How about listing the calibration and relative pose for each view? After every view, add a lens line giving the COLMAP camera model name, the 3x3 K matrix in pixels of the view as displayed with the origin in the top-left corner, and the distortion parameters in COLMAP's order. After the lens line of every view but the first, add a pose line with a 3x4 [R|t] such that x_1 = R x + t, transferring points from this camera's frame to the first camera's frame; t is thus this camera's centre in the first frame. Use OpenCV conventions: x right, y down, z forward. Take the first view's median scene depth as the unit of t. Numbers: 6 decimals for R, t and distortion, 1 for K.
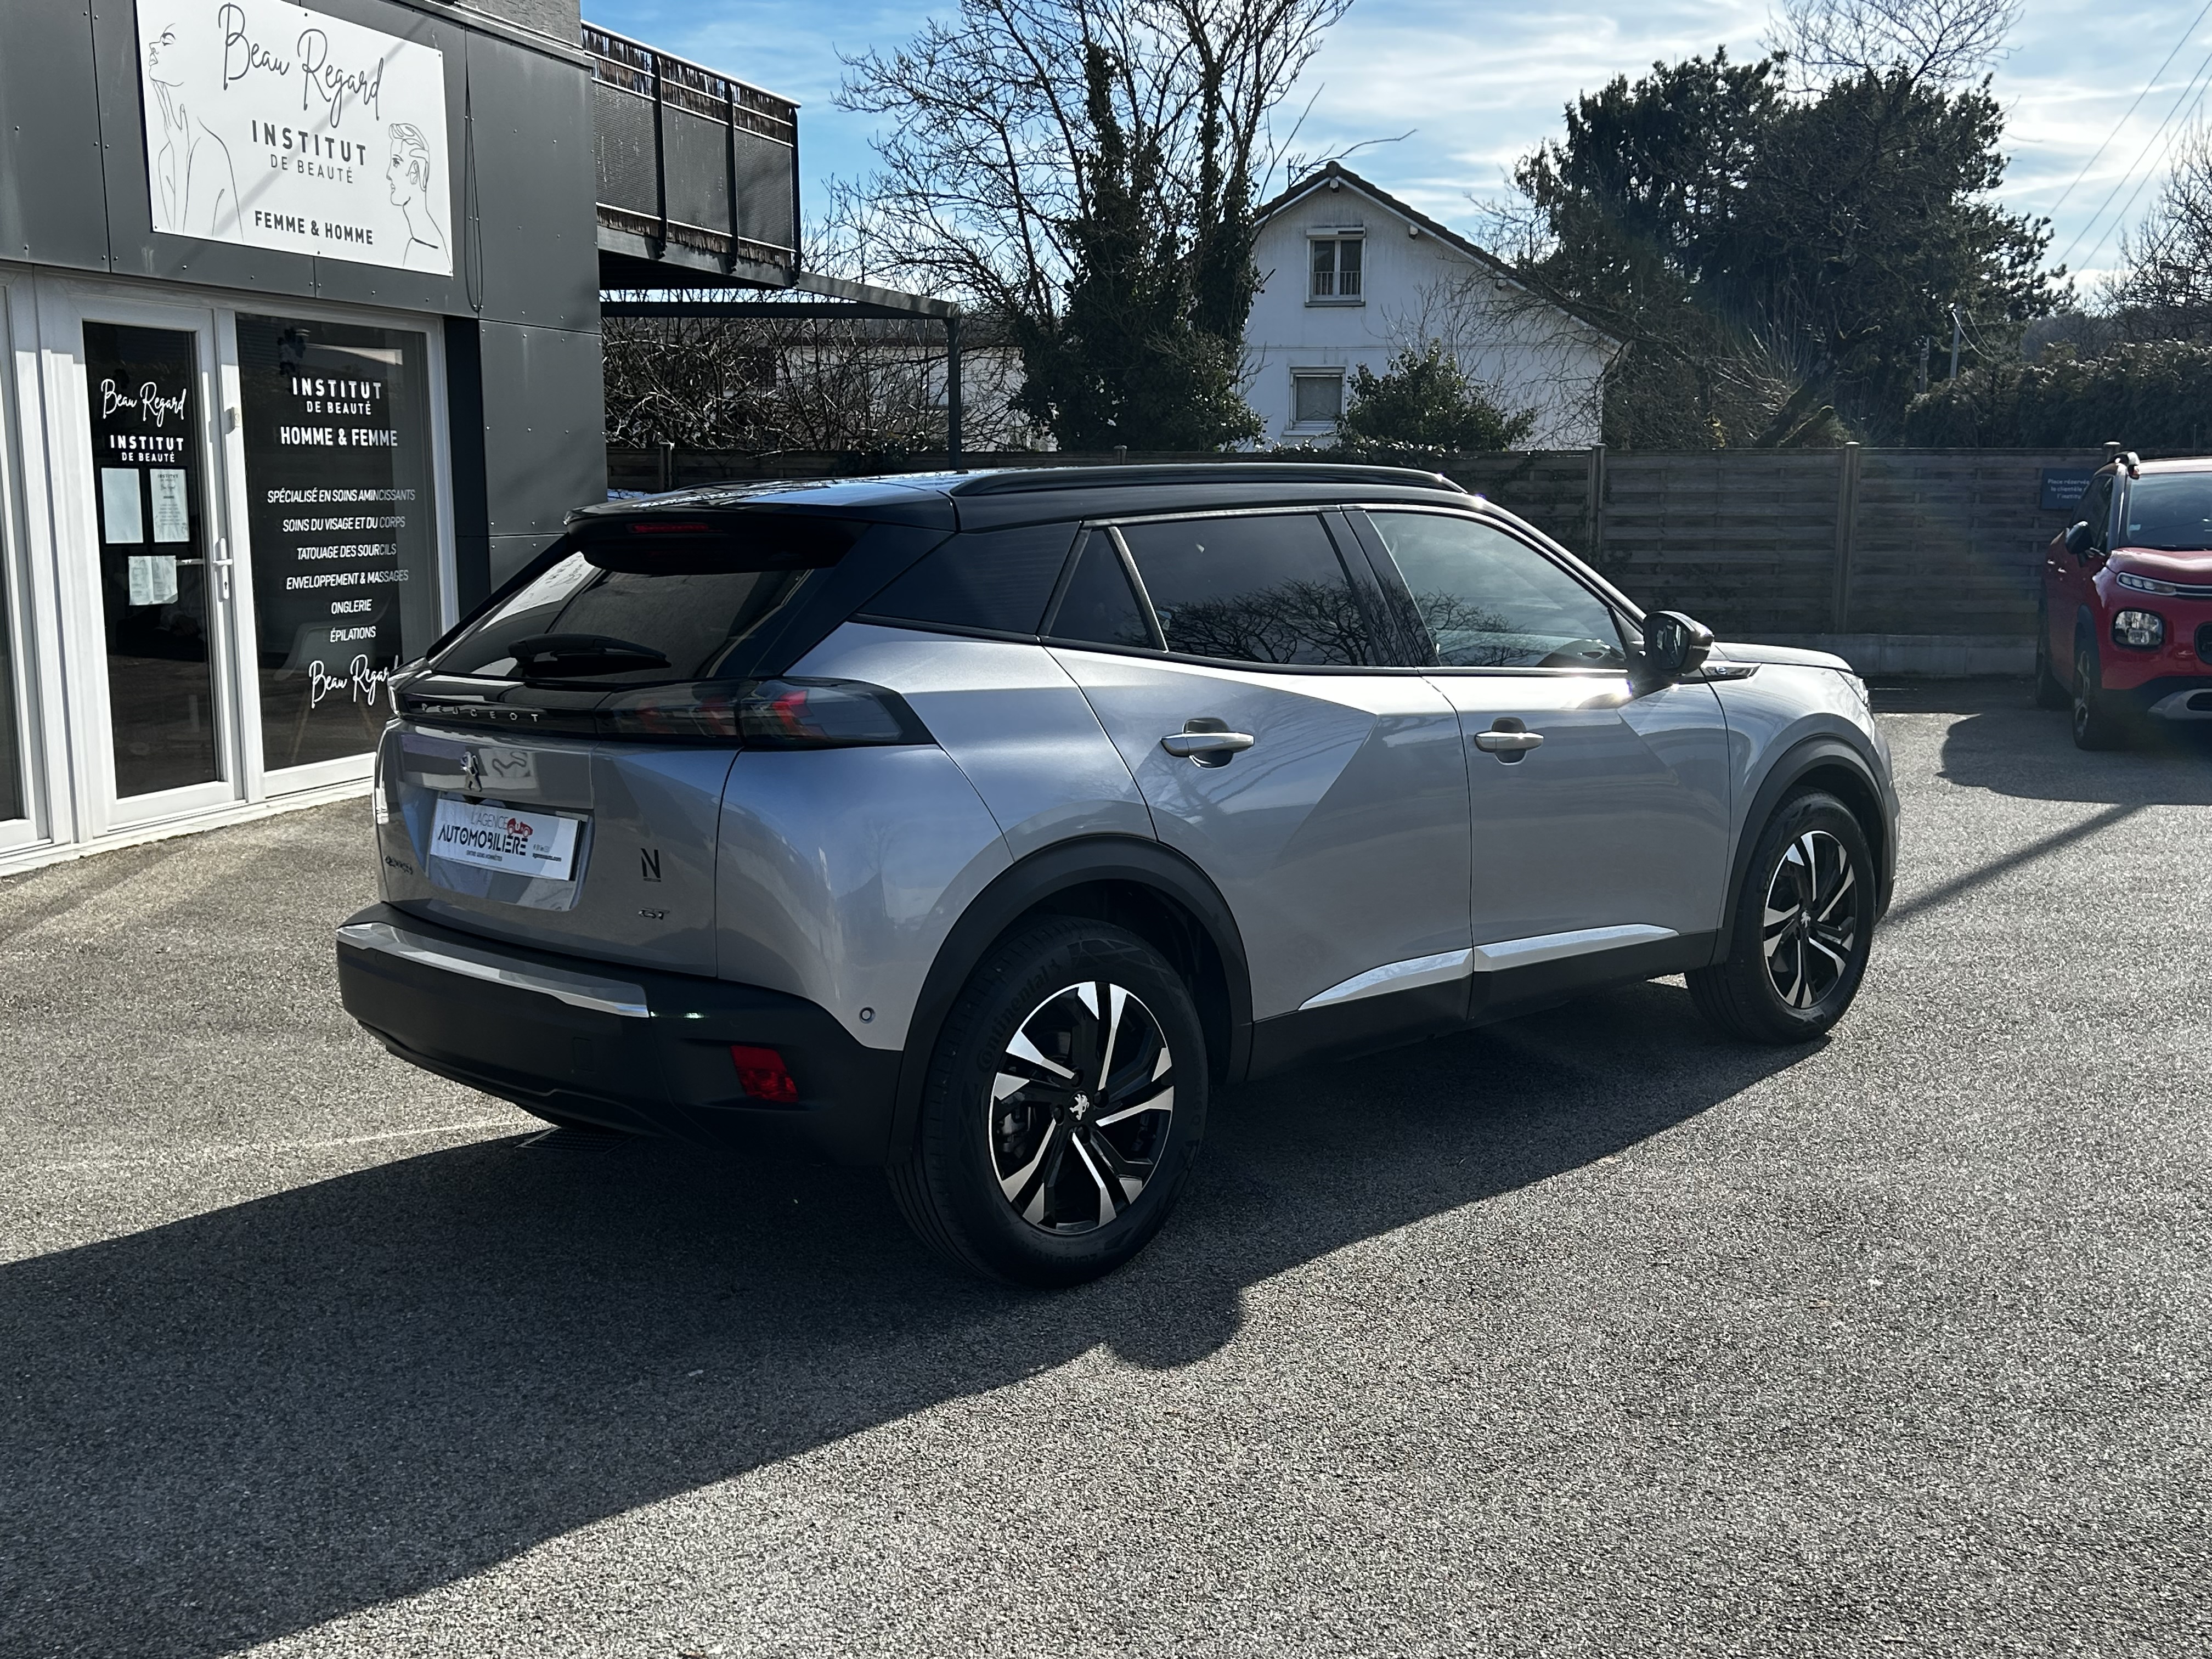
lens RADIAL K [[2219.6, 0, 1110.1], [0, 2219.6, 789.0], [0, 0, 1]] dist [0.156338, -0.350442]
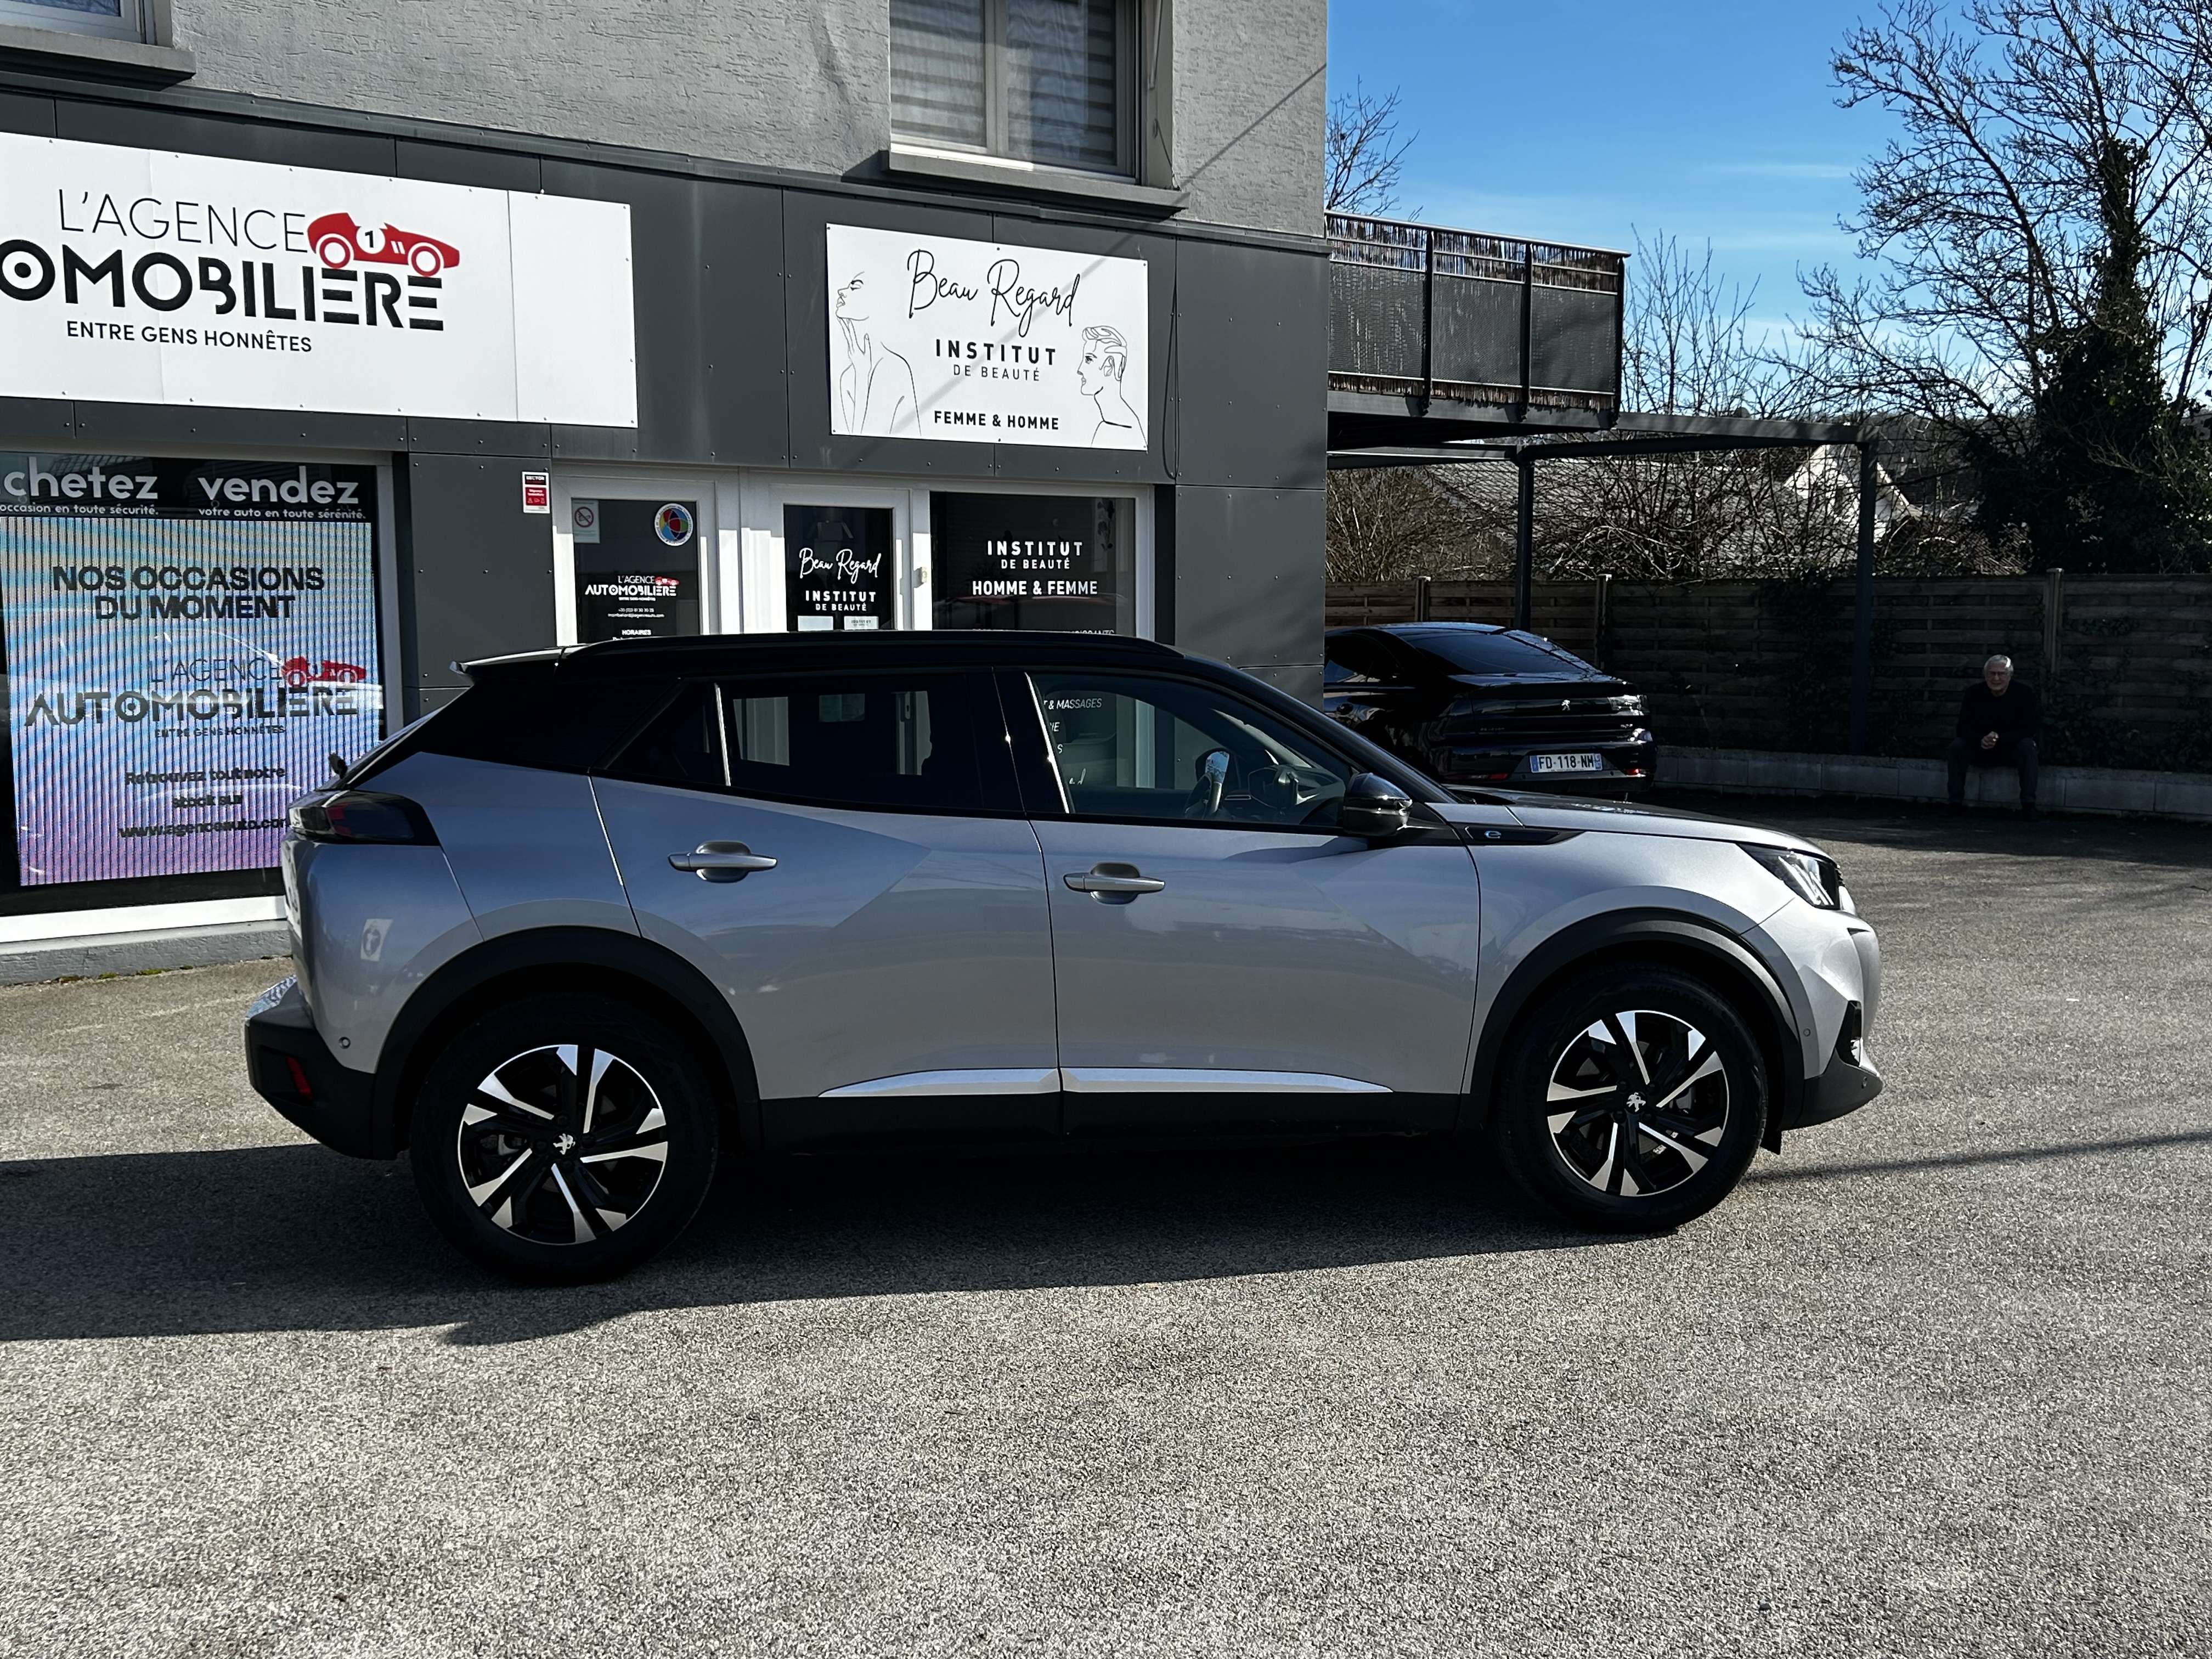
lens RADIAL K [[2219.6, 0, 1110.1], [0, 2219.6, 789.0], [0, 0, 1]] dist [0.156338, -0.350442]
pose [[0.818156, 0.045557, -0.573189, 0.383637], [-0.075150, 0.996778, -0.028043, -0.017865], [0.570065, 0.066019, 0.818943, 0.050747]]
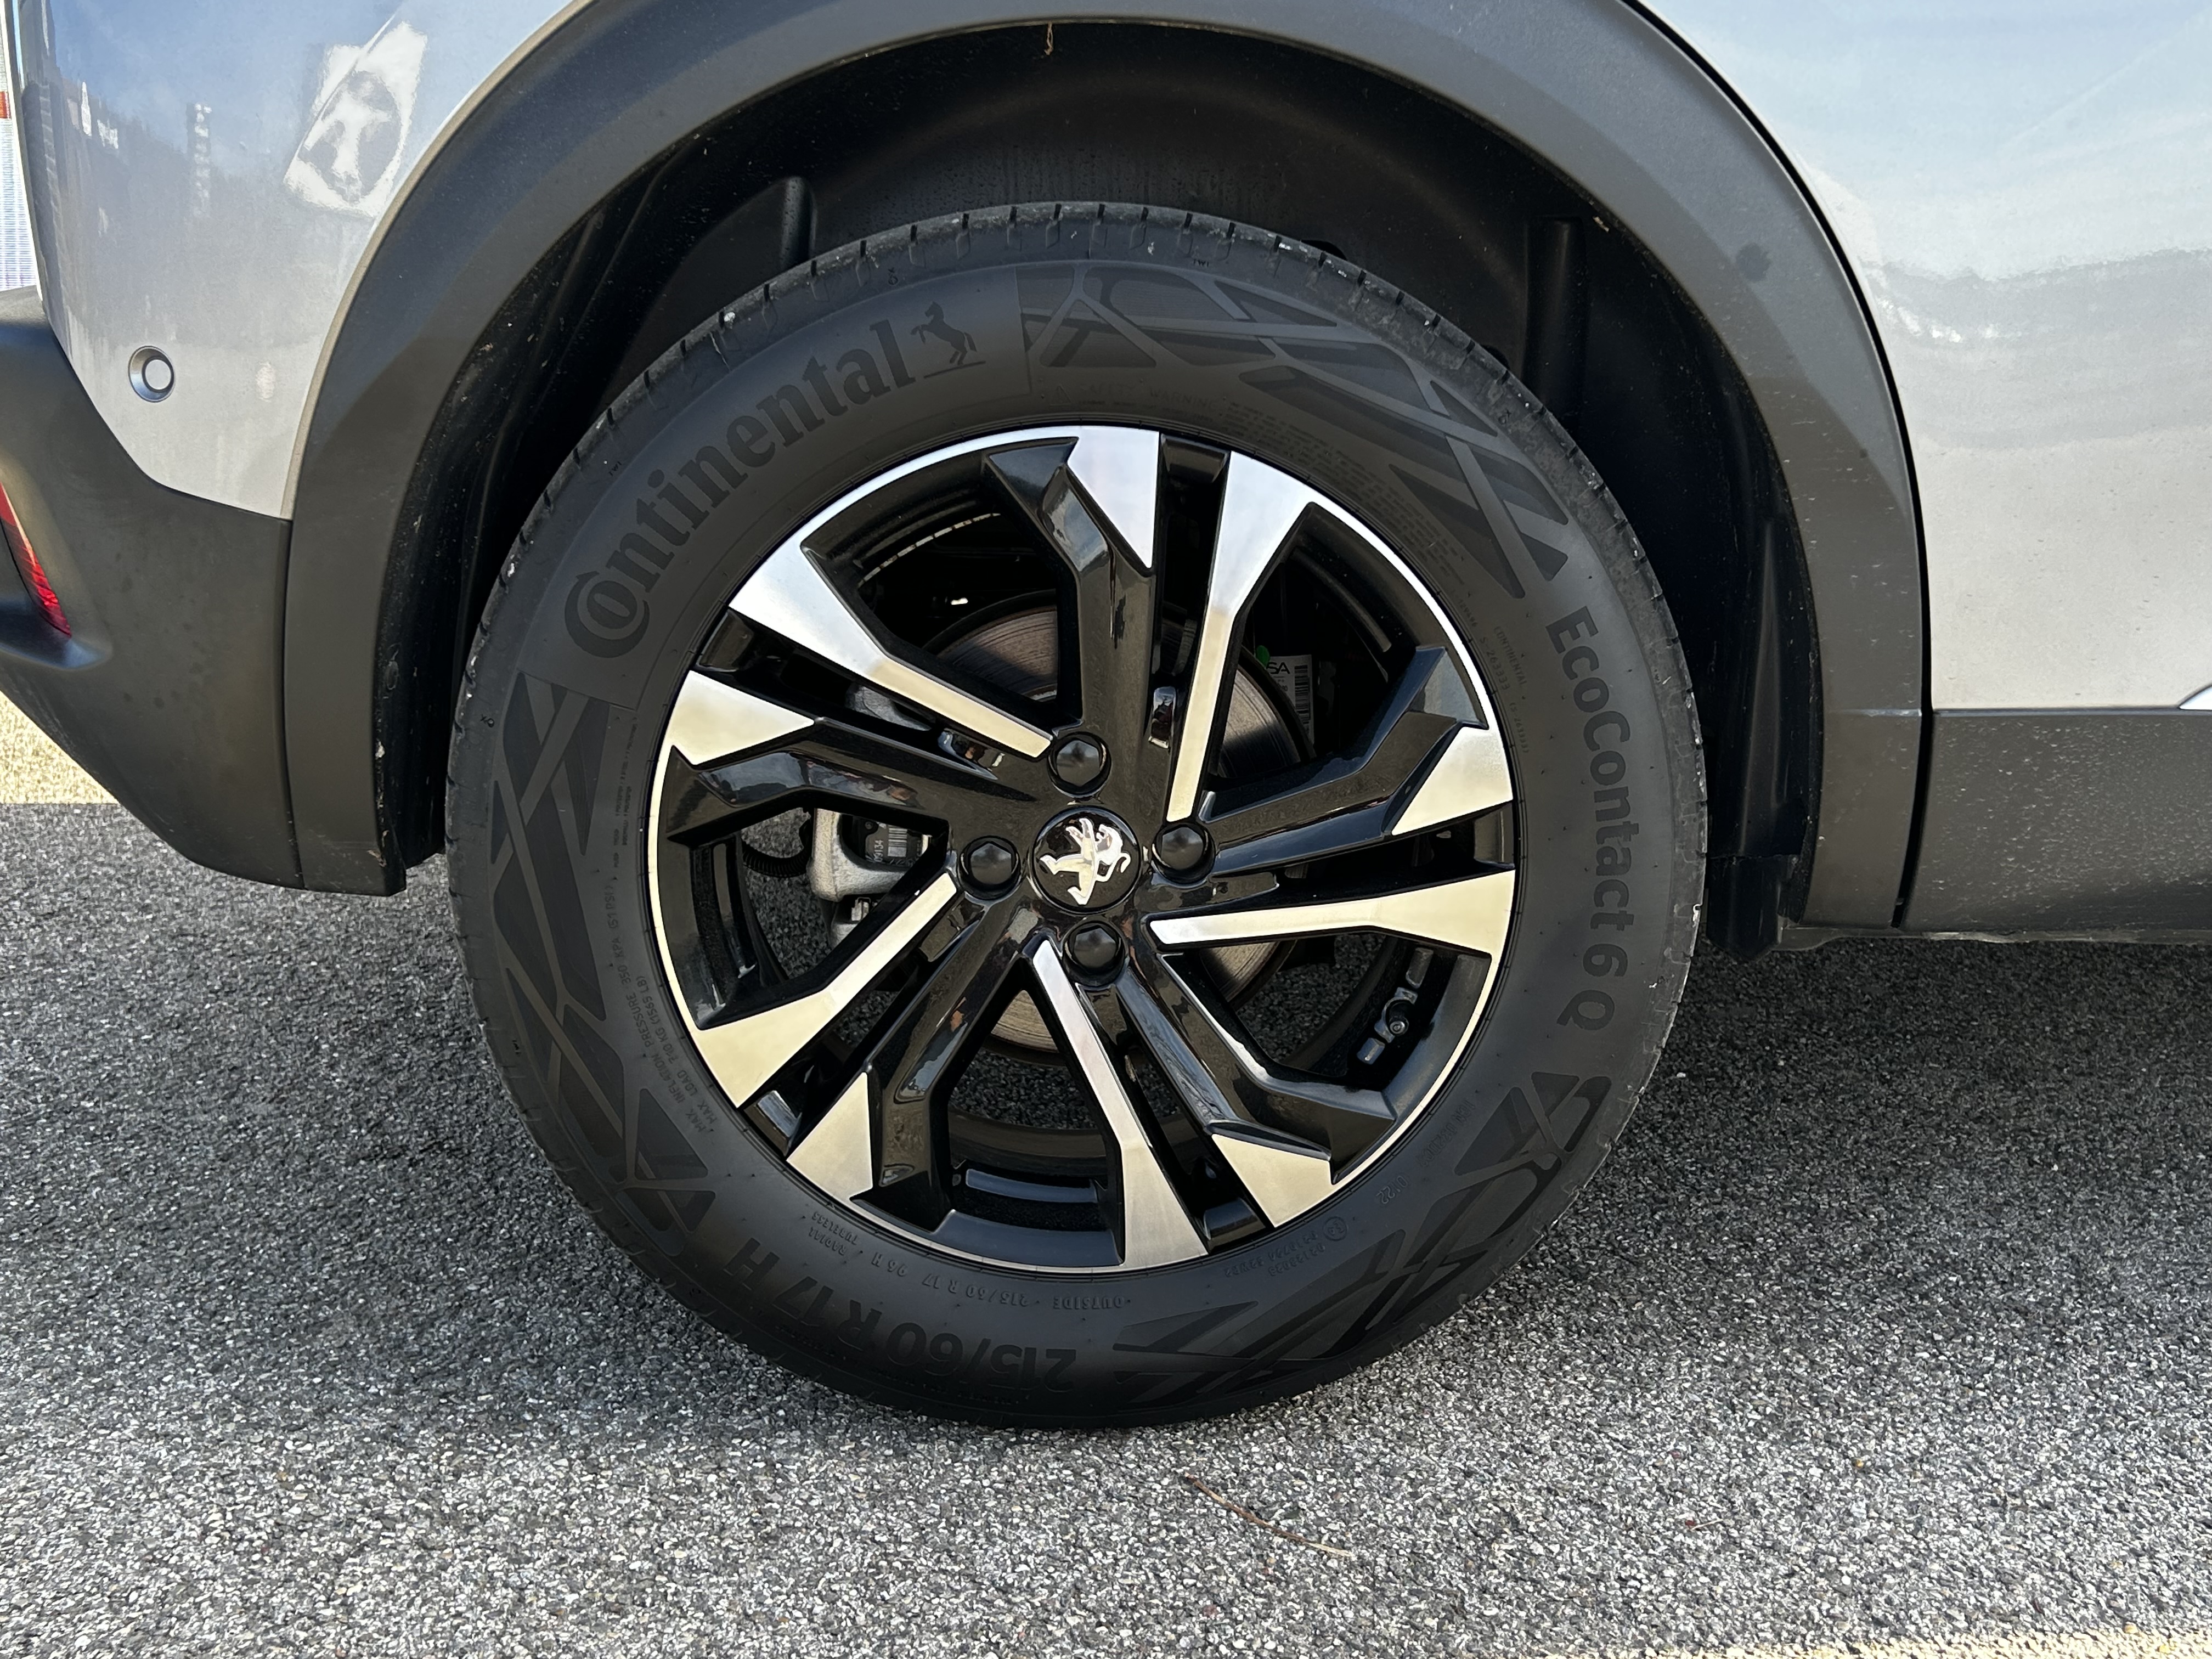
lens RADIAL K [[2219.6, 0, 1110.1], [0, 2219.6, 789.0], [0, 0, 1]] dist [0.156338, -0.350442]
pose [[0.753113, 0.155793, -0.639179, 0.070331], [-0.102235, 0.987468, 0.120226, 0.039266], [0.649899, -0.025197, 0.759603, 0.313218]]
